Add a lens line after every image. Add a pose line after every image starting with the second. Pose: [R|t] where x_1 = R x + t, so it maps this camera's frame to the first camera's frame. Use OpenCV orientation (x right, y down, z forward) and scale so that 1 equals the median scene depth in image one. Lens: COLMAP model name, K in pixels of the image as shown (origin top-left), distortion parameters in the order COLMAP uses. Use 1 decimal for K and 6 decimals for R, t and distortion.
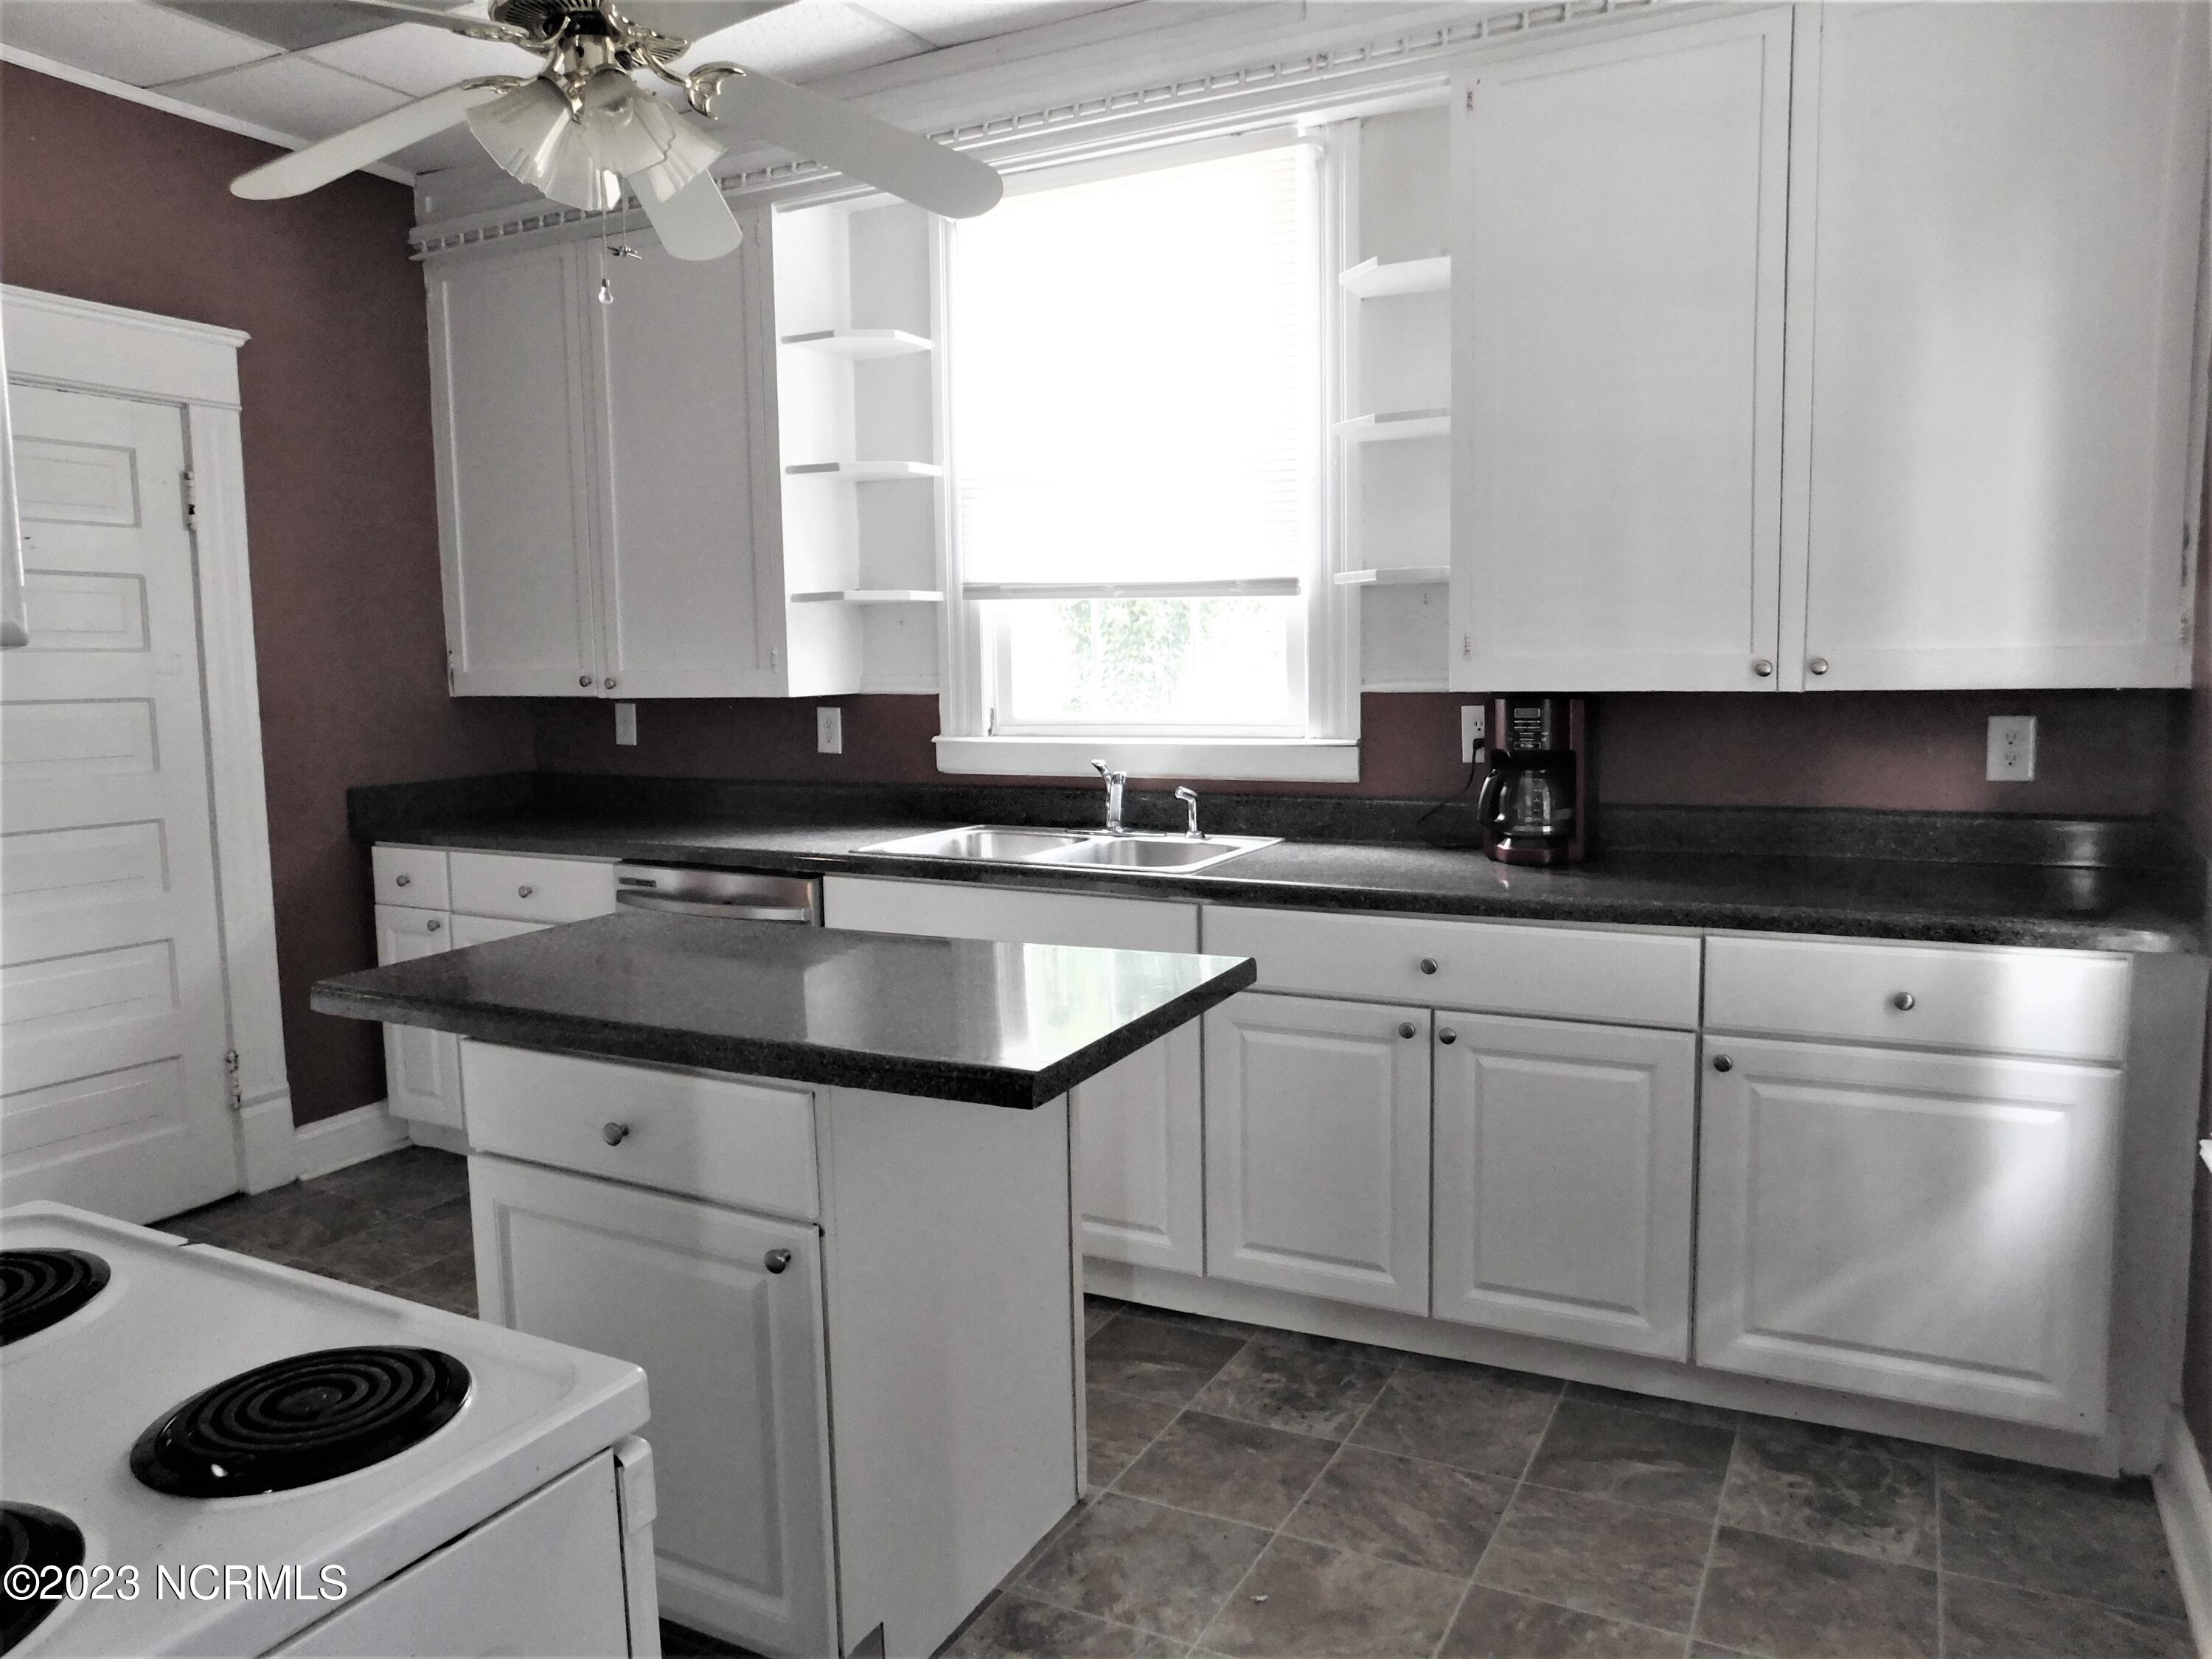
lens RADIAL K [[1534.7, 0, 1115.2], [0, 1534.7, 826.6], [0, 0, 1]] dist [-0.063310, 0.050472]
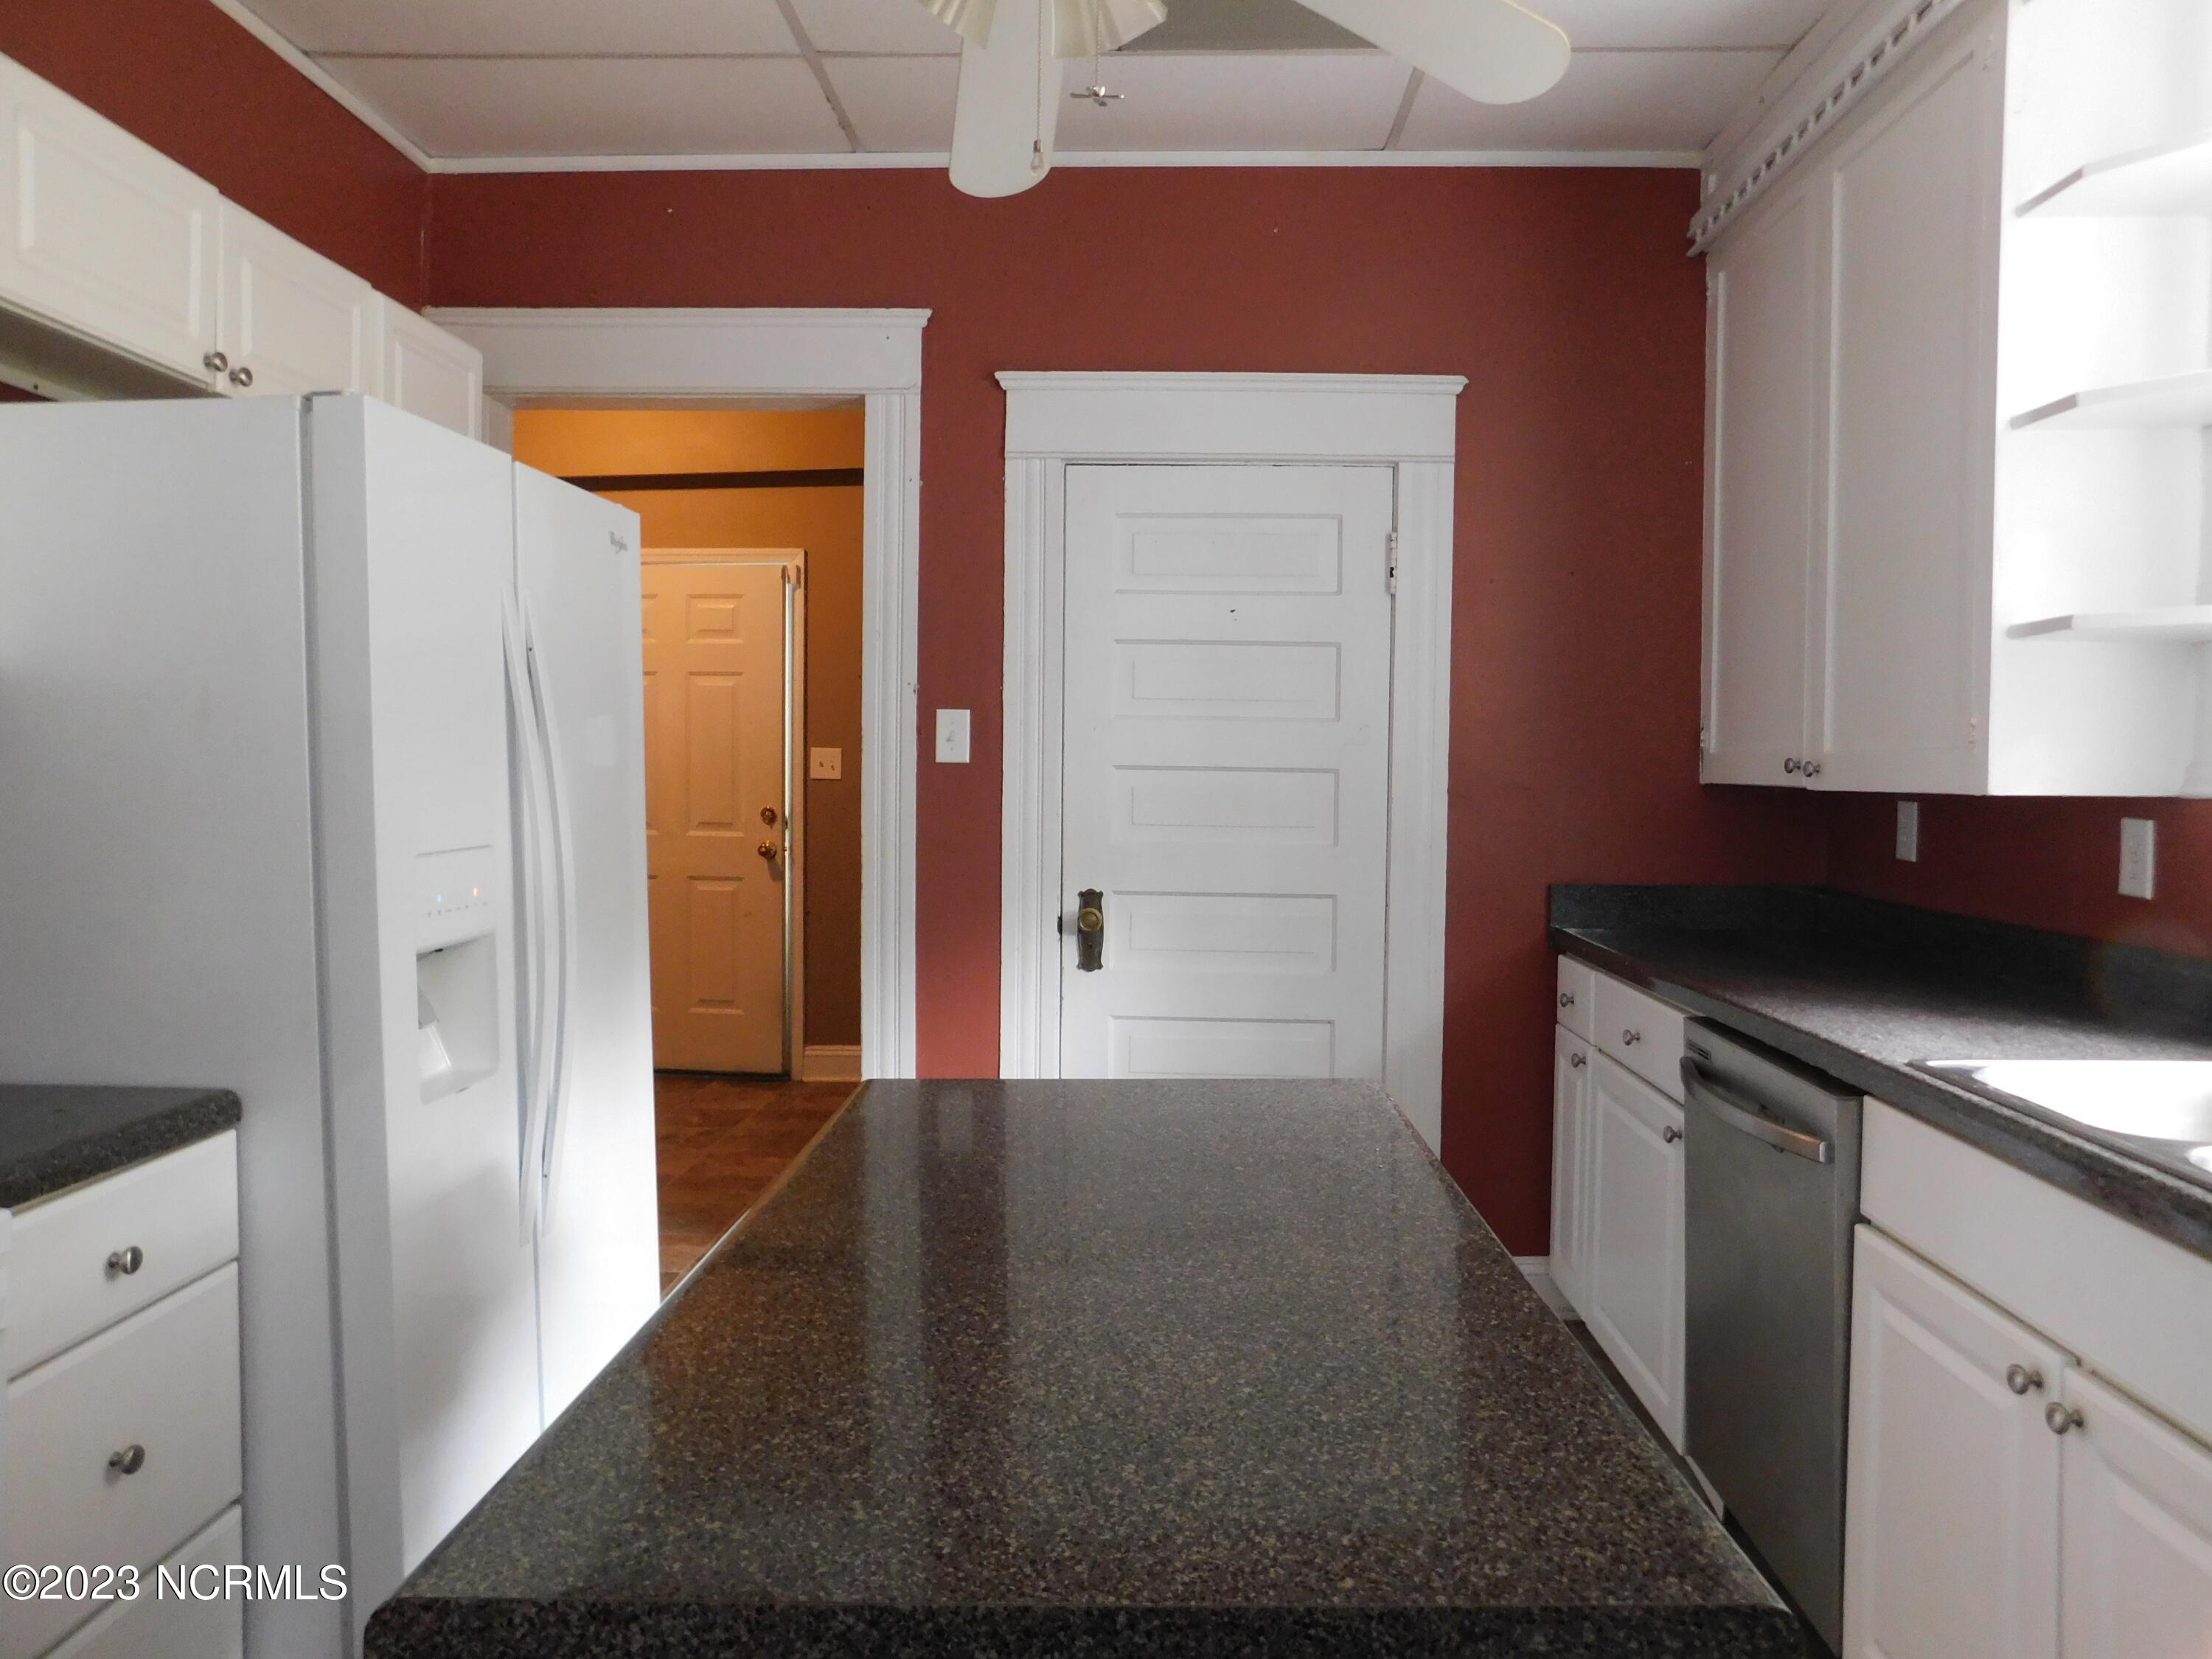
lens RADIAL K [[1534.7, 0, 1108.7], [0, 1534.7, 819.8], [0, 0, 1]] dist [-0.063310, 0.050472]
pose [[0.434183, 0.050430, -0.899412, 0.193073], [-0.113603, 0.993526, 0.000866, -0.039792], [0.893633, 0.101800, 0.437101, 0.470906]]
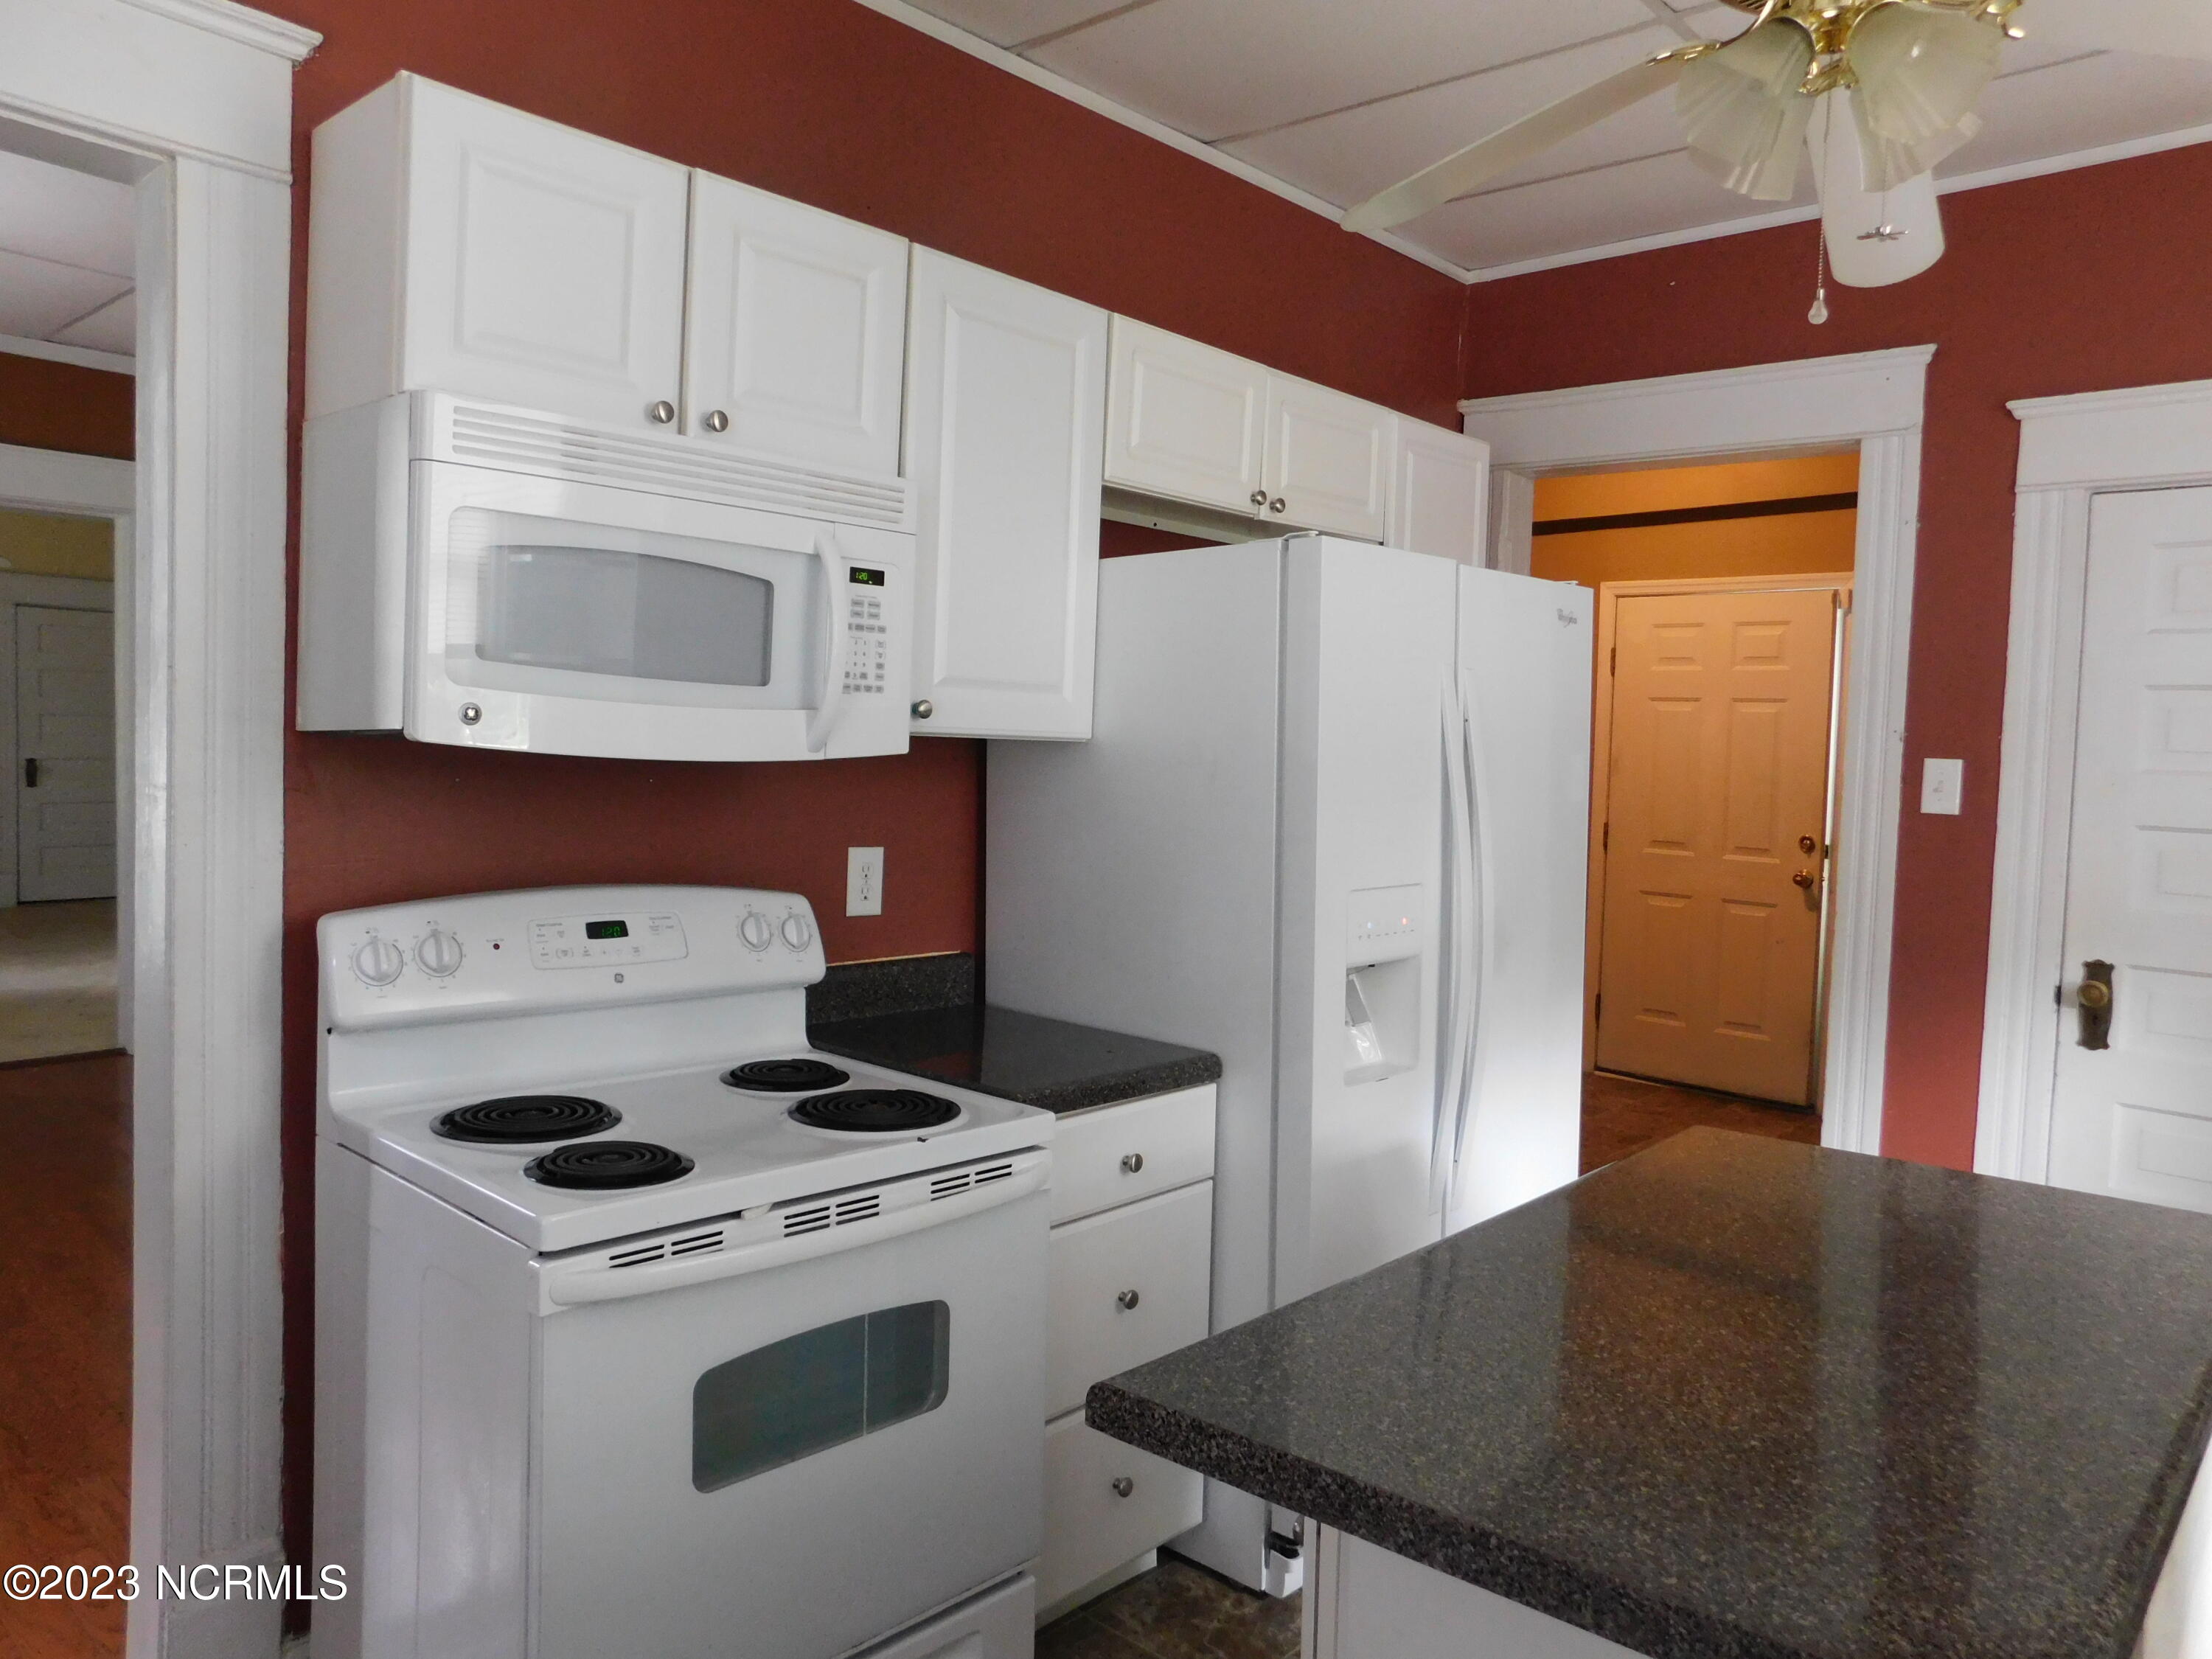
lens RADIAL K [[1534.7, 0, 1115.5], [0, 1534.7, 826.4], [0, 0, 1]] dist [-0.063310, 0.050472]
pose [[-0.256684, 0.062529, -0.964471, 0.301912], [-0.132593, 0.986191, 0.099225, -0.084819], [0.957357, 0.153351, -0.244848, 0.555825]]
